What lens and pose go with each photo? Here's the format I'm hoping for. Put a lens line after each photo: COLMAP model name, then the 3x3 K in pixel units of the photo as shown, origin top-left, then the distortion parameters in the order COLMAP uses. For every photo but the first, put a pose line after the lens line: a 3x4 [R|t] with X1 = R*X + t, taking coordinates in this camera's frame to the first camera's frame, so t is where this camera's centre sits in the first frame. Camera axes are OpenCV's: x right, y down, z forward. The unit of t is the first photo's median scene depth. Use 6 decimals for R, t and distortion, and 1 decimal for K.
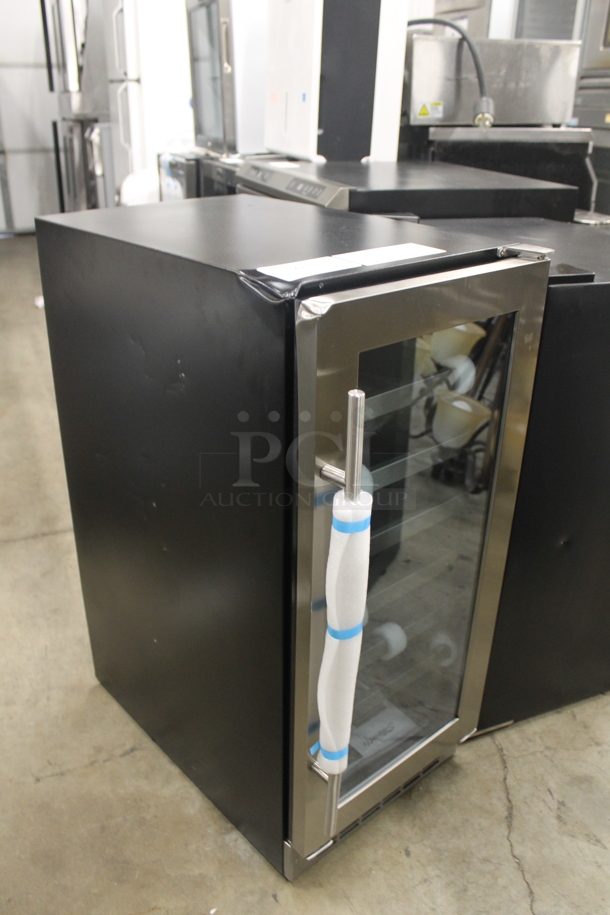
lens RADIAL K [[765.9, 0, 304.1], [0, 765.9, 468.8], [0, 0, 1]] dist [-0.176643, 0.150365]
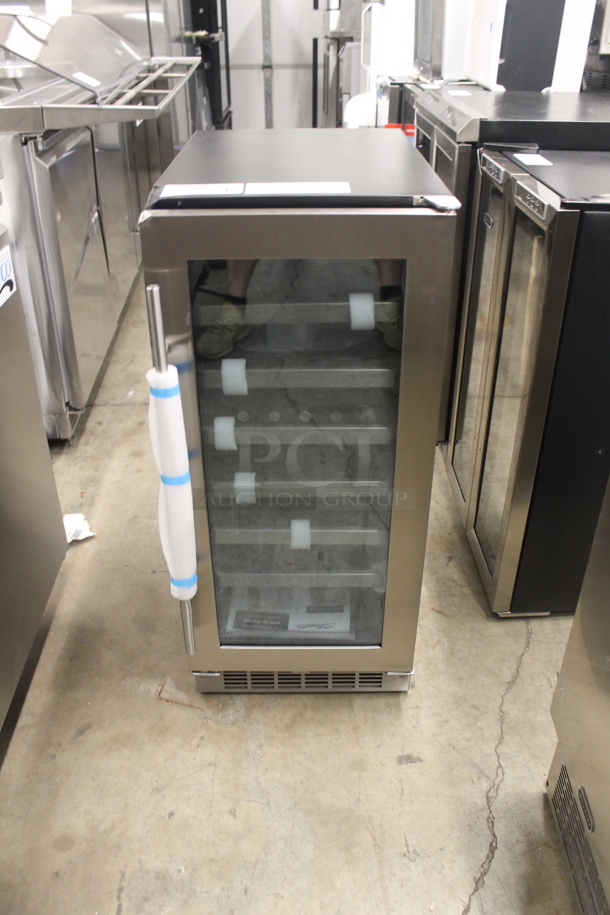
lens RADIAL K [[765.9, 0, 304.1], [0, 765.9, 468.8], [0, 0, 1]] dist [-0.176643, 0.150365]
pose [[0.940224, 0.168351, -0.296036, 0.159098], [-0.139795, 0.983447, 0.115276, 0.034578], [0.310543, -0.067001, 0.948195, -0.108373]]
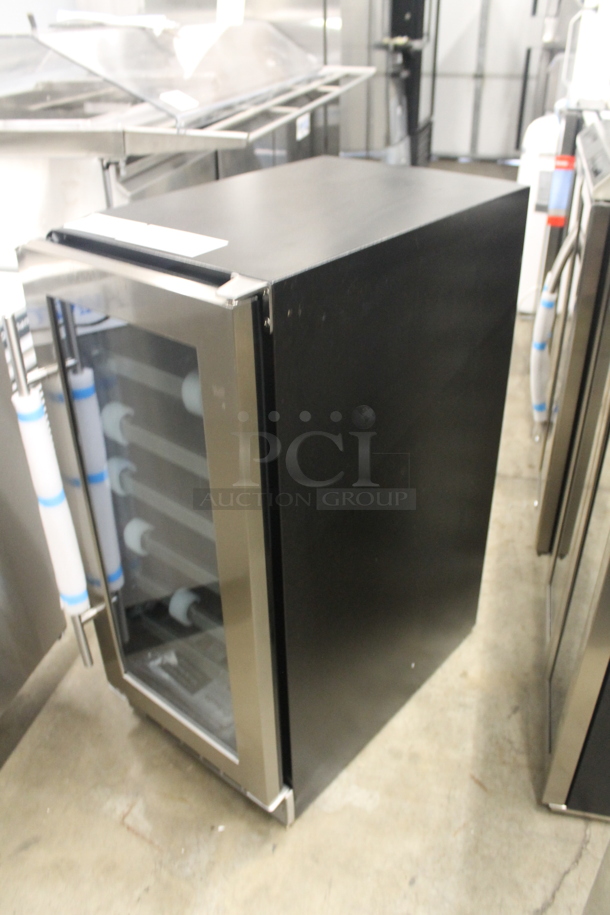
lens RADIAL K [[759.7, 0, 309.7], [0, 759.7, 469.8], [0, 0, 1]] dist [-0.157286, 0.127042]
pose [[0.811713, 0.295344, -0.503879, 0.202996], [-0.246840, 0.955362, 0.162335, -0.066598], [0.529332, -0.007392, 0.848383, 0.069118]]
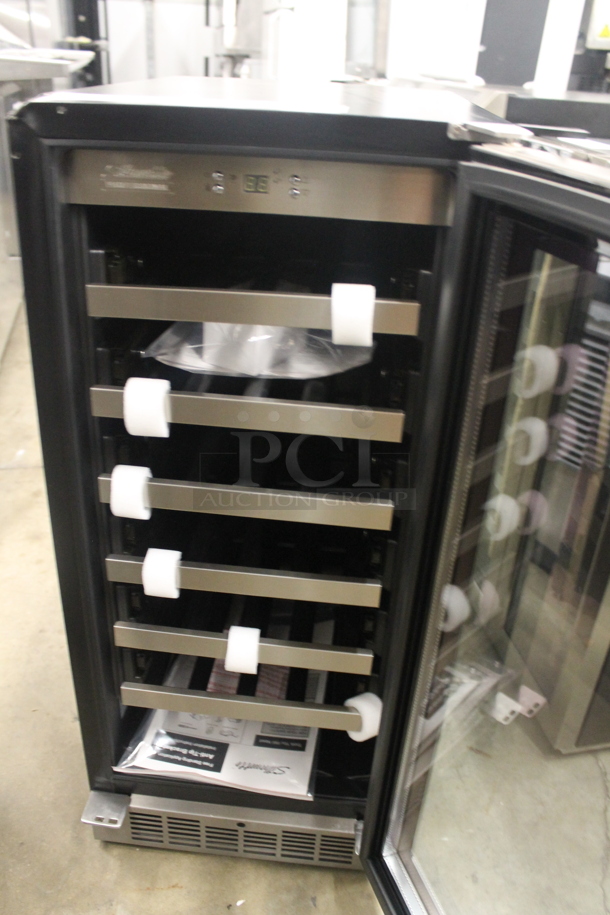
lens RADIAL K [[765.9, 0, 304.1], [0, 765.9, 468.8], [0, 0, 1]] dist [-0.176643, 0.150365]
pose [[0.980800, 0.126933, -0.148051, 0.007235], [-0.120943, 0.991458, 0.048823, 0.024155], [0.152983, -0.029980, 0.987774, 0.092228]]
